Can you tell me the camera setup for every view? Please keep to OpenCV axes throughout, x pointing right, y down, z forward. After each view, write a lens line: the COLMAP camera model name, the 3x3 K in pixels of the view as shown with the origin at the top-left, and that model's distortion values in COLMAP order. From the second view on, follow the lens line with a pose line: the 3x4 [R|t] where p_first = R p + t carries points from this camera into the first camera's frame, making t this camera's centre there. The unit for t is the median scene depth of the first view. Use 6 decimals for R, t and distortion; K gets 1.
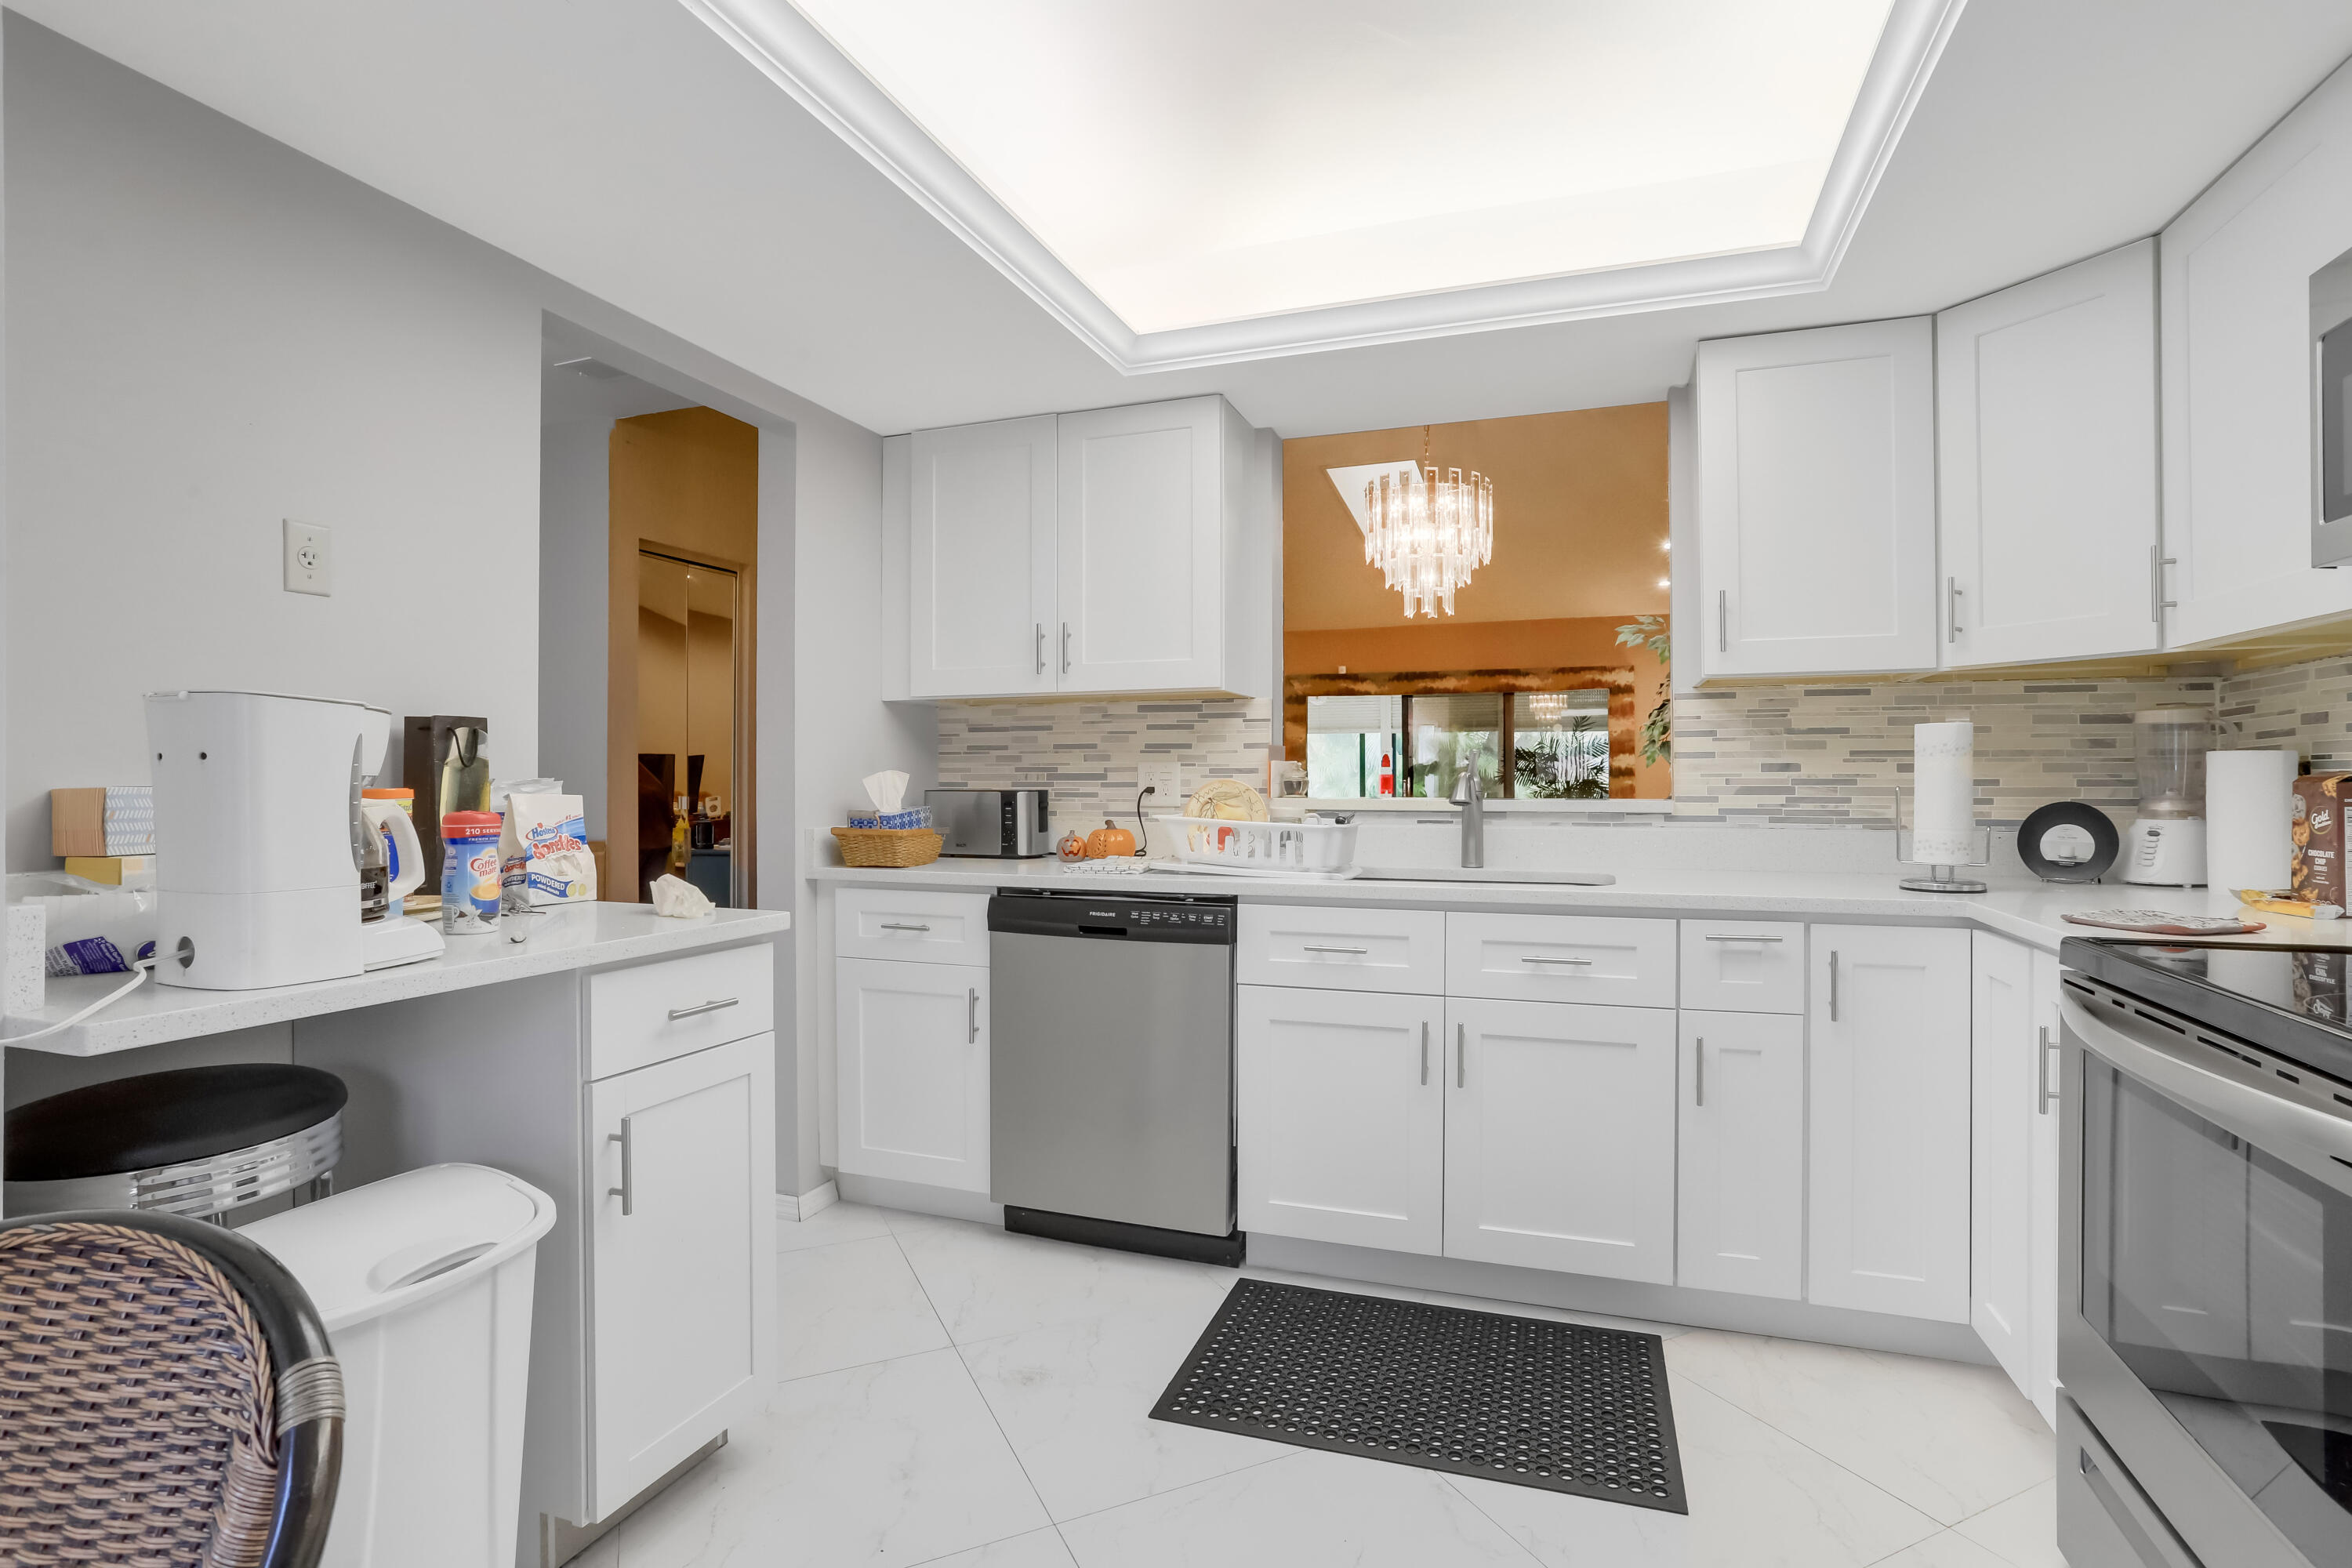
lens RADIAL K [[1155.0, 0, 1176.0], [0, 1155.0, 784.0], [0, 0, 1]] dist [-0.060275, 0.034176]
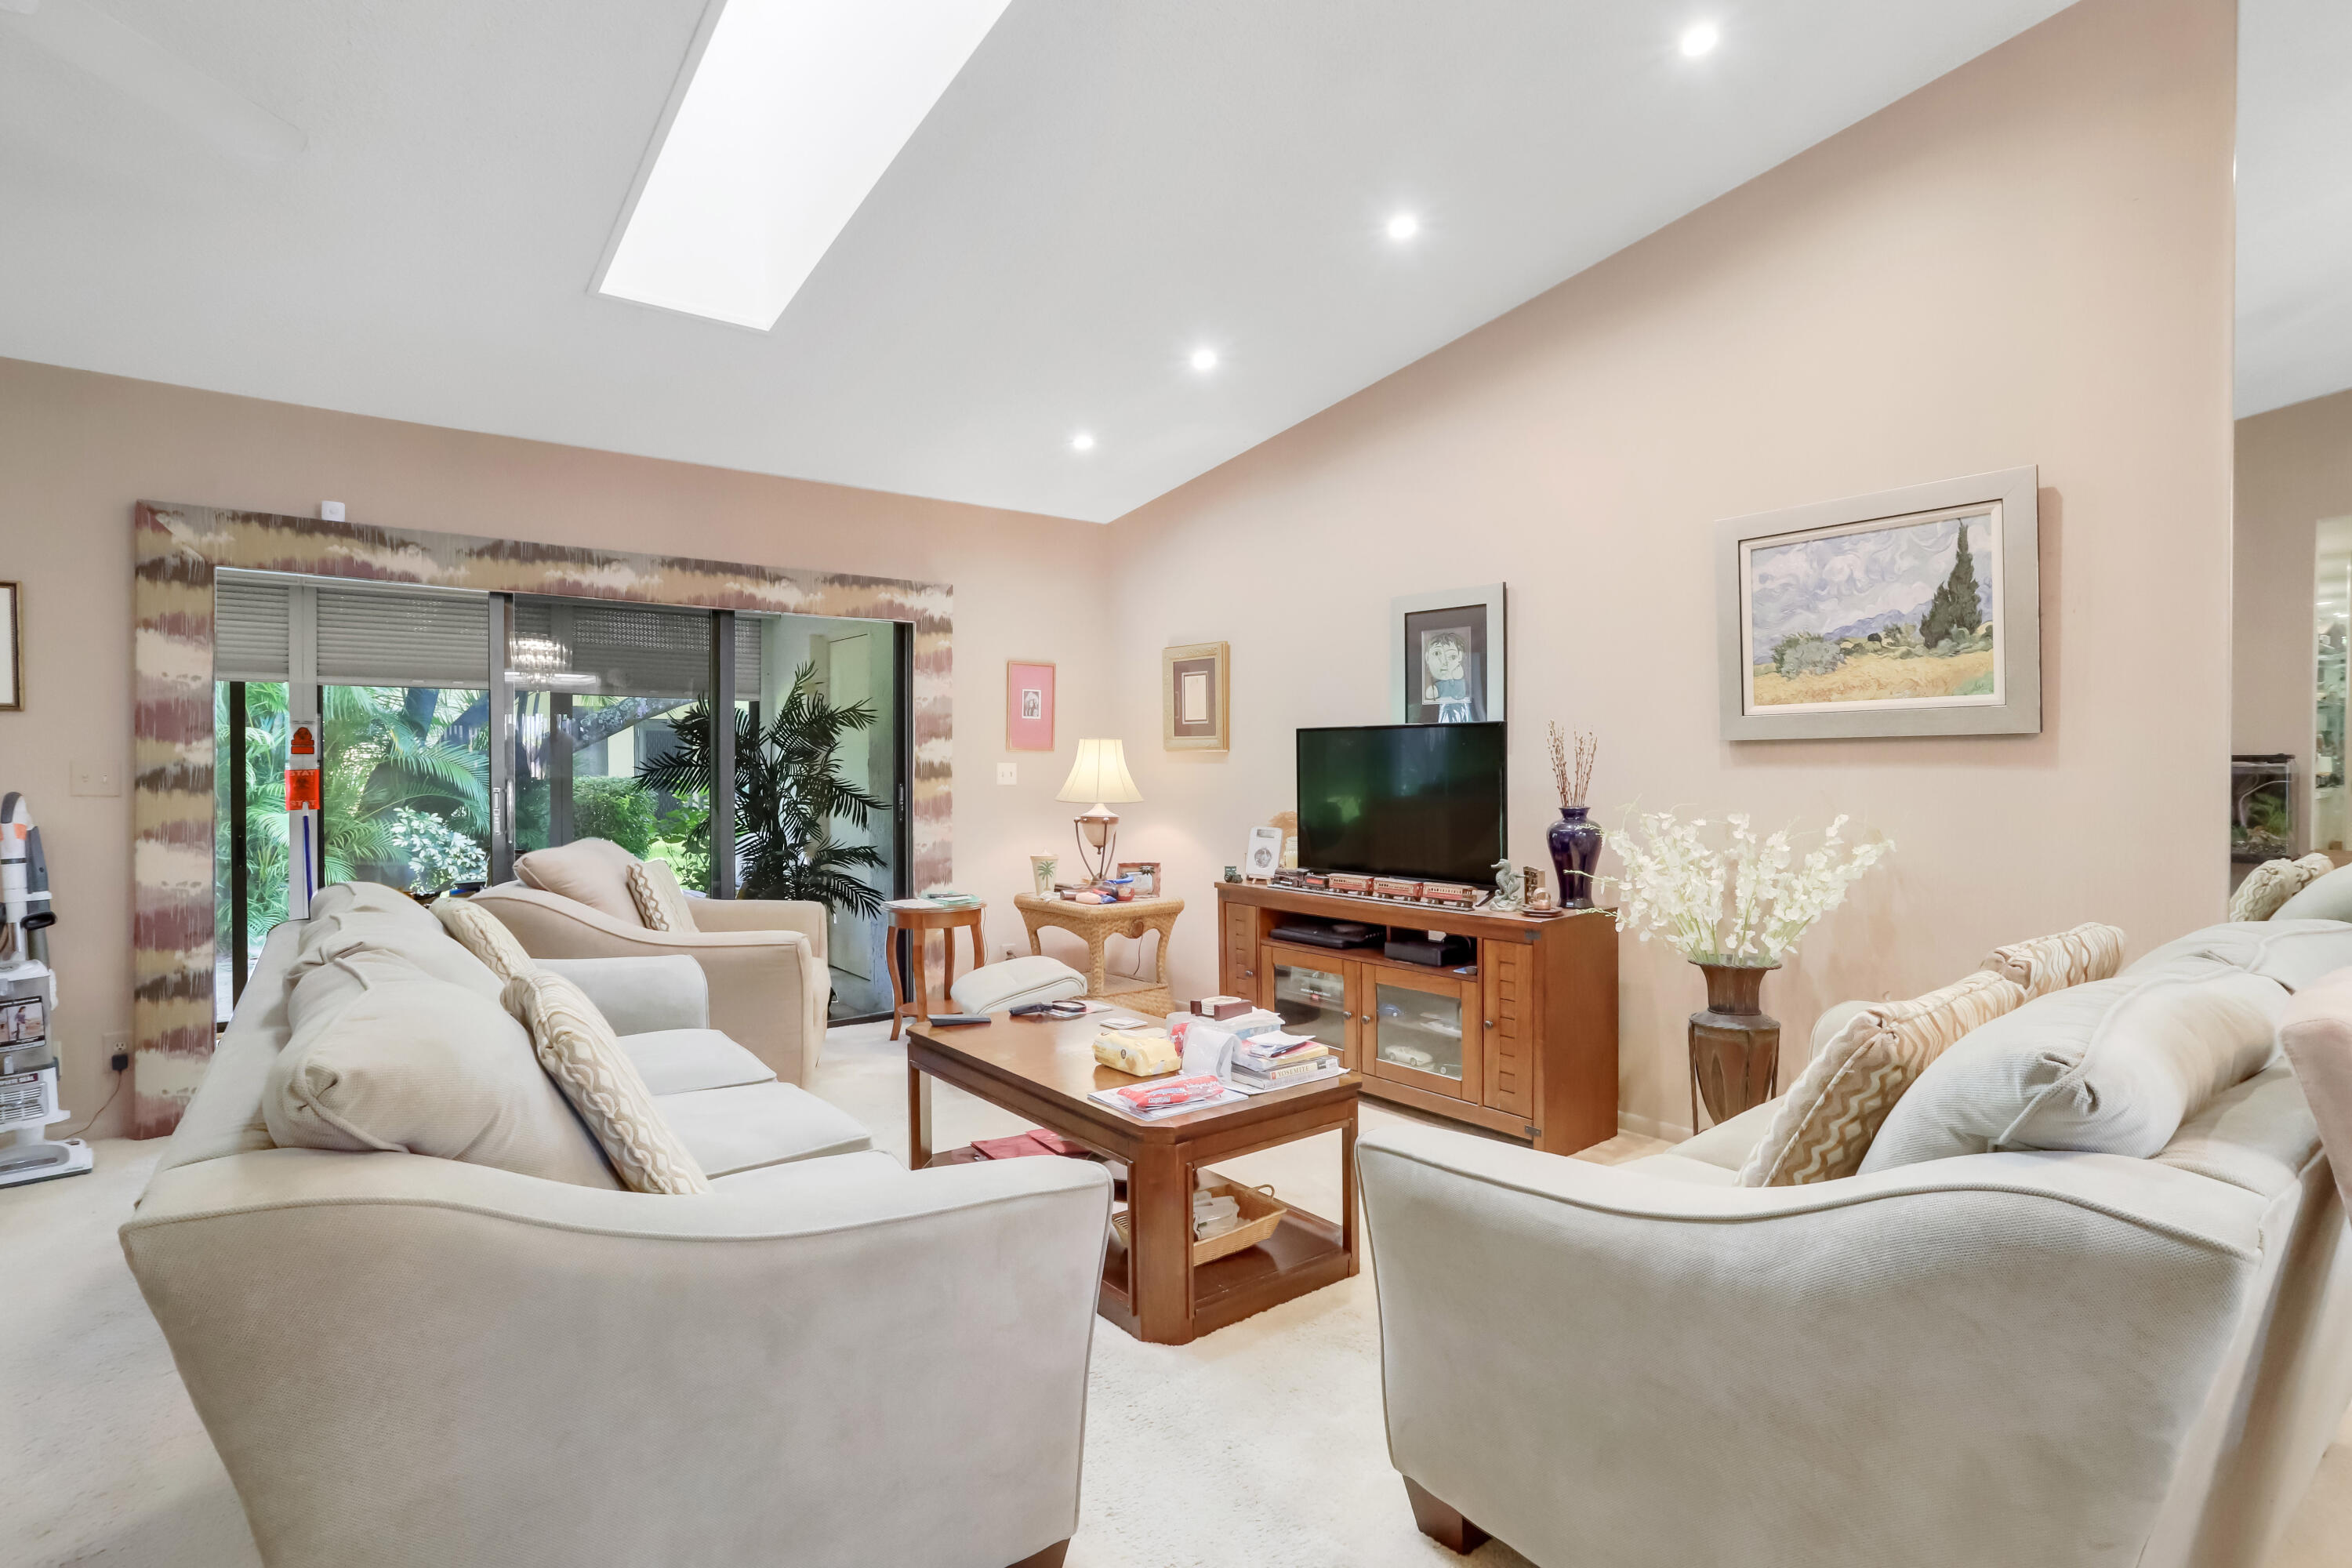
lens RADIAL K [[1155.0, 0, 1176.0], [0, 1155.0, 784.0], [0, 0, 1]] dist [-0.060275, 0.034176]
pose [[0.533874, -0.007167, 0.845534, -0.033799], [0.002390, 0.999973, 0.006968, -0.006107], [-0.845561, -0.001699, 0.533877, 0.557534]]
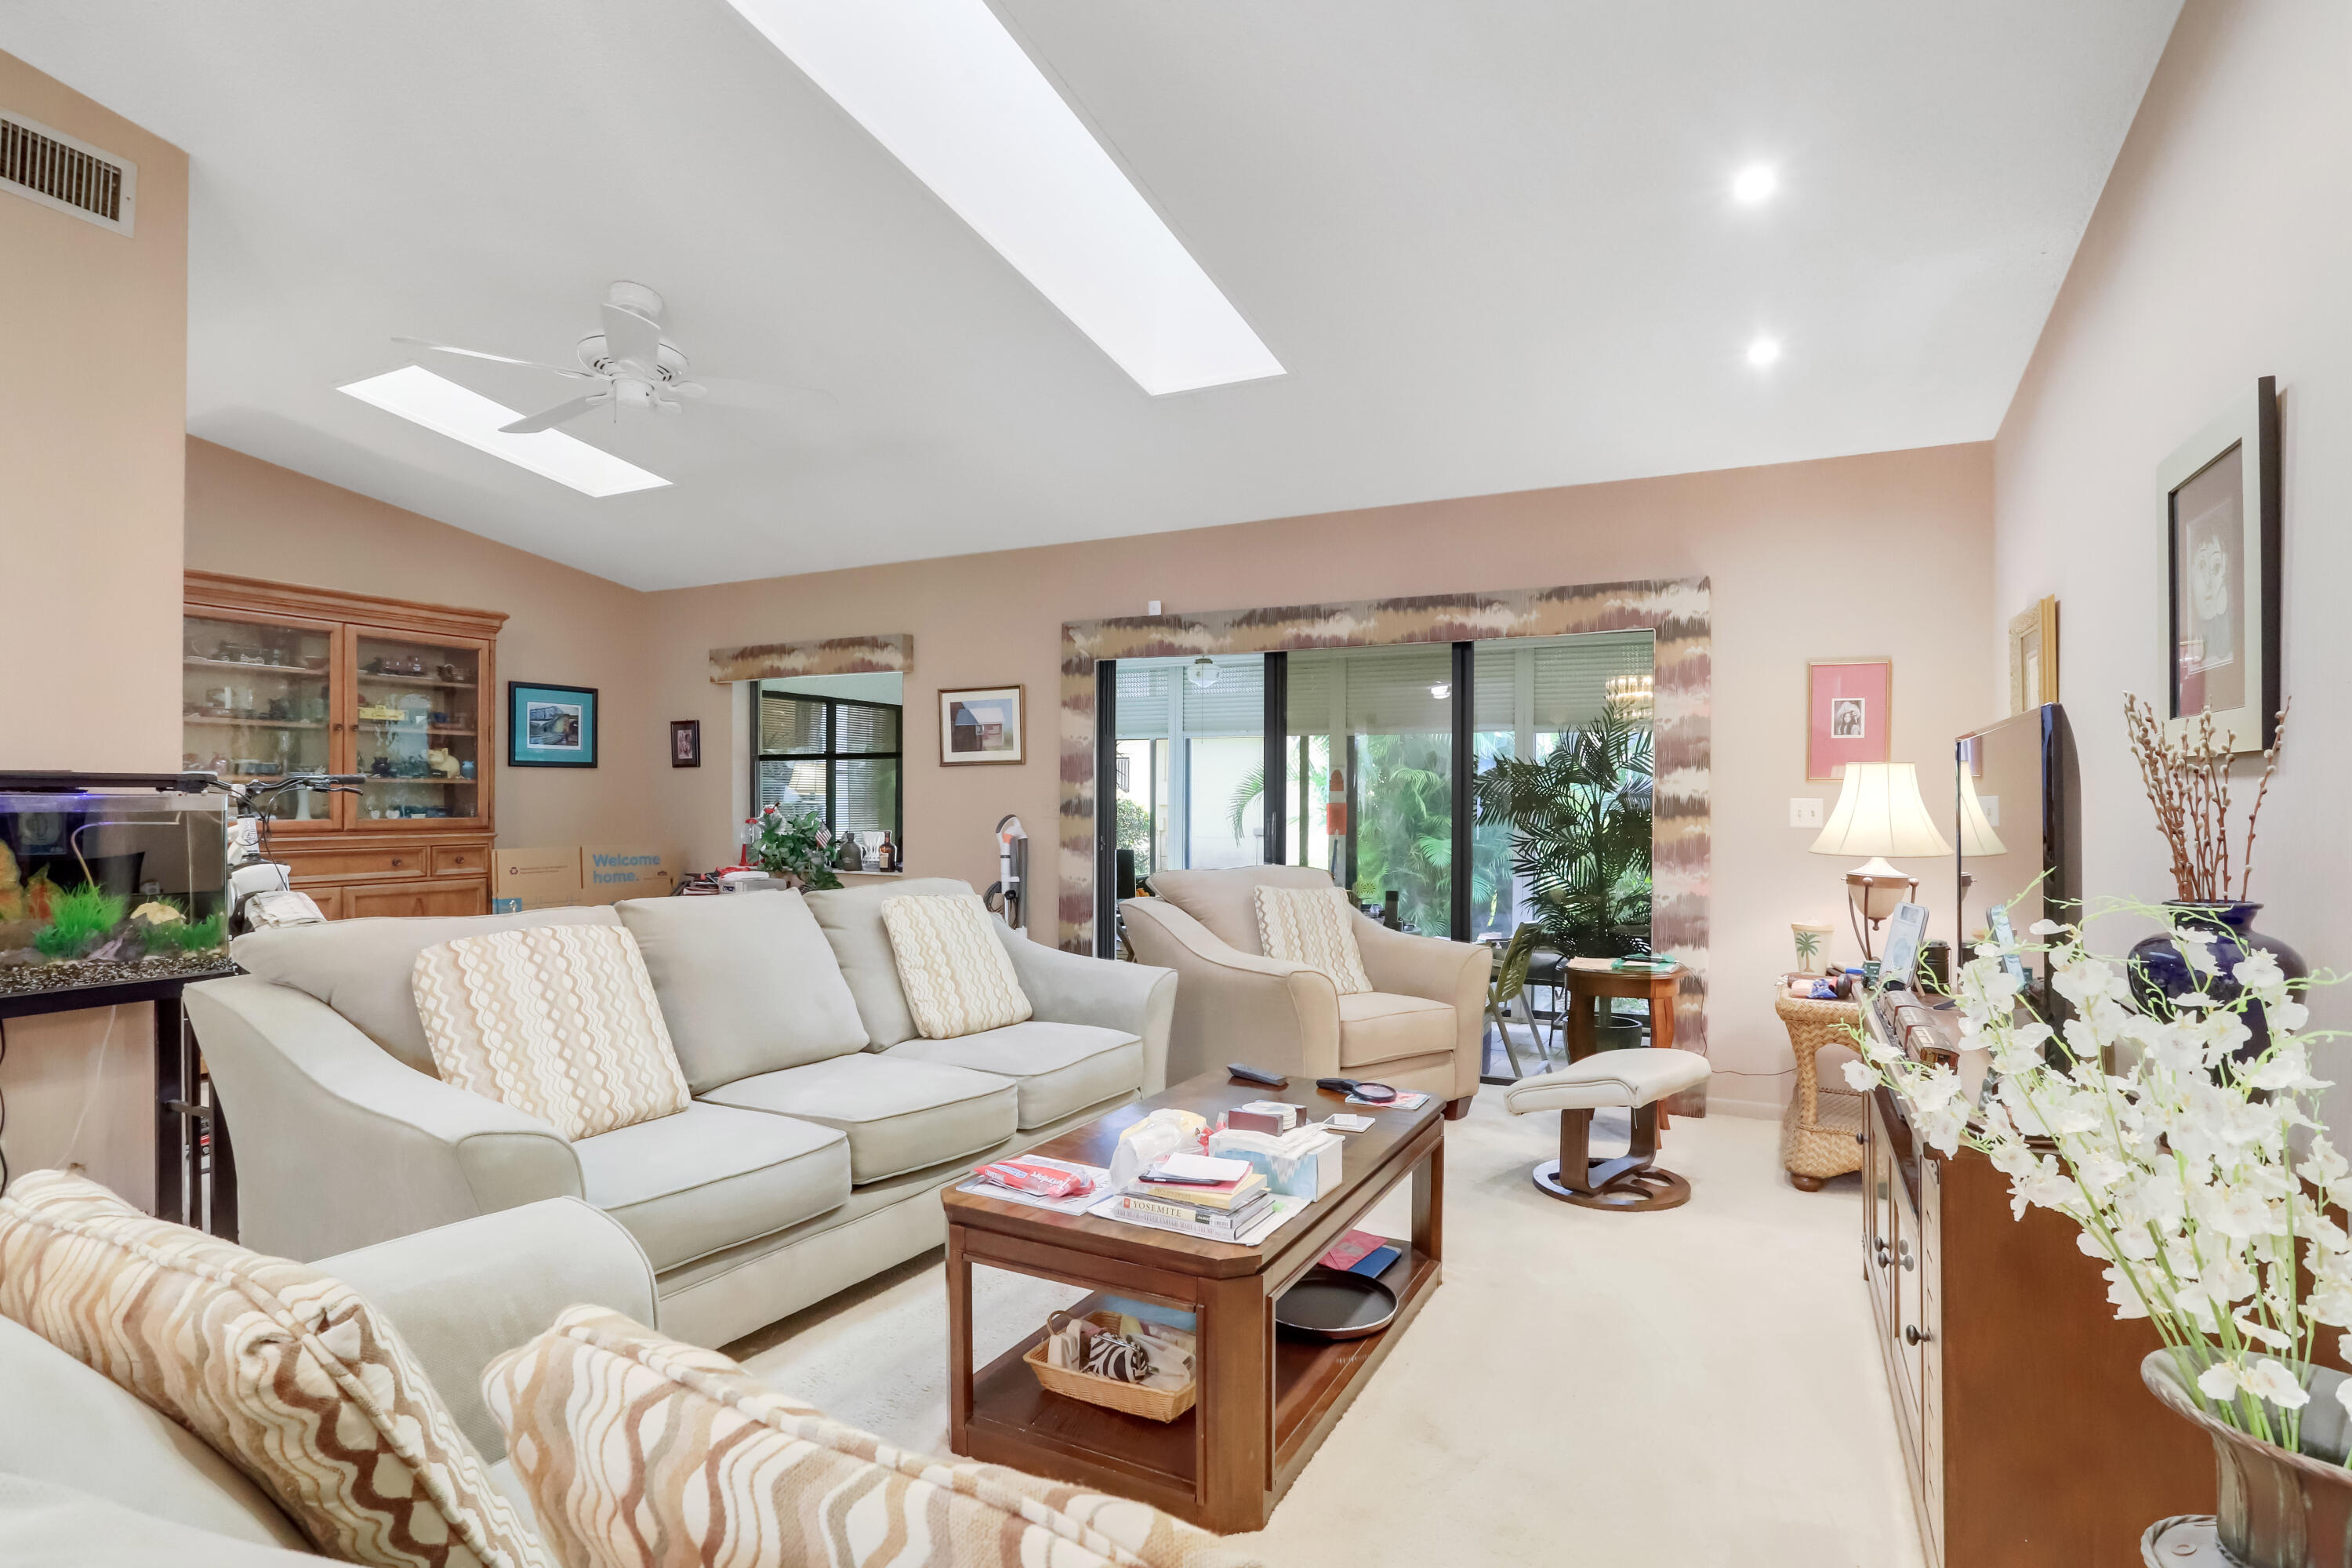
lens RADIAL K [[1155.0, 0, 1176.0], [0, 1155.0, 784.0], [0, 0, 1]] dist [-0.060275, 0.034176]
pose [[0.991677, 0.010417, -0.128331, 0.230965], [-0.013323, 0.999673, -0.021808, -0.005679], [0.128062, 0.023336, 0.991492, 0.483477]]
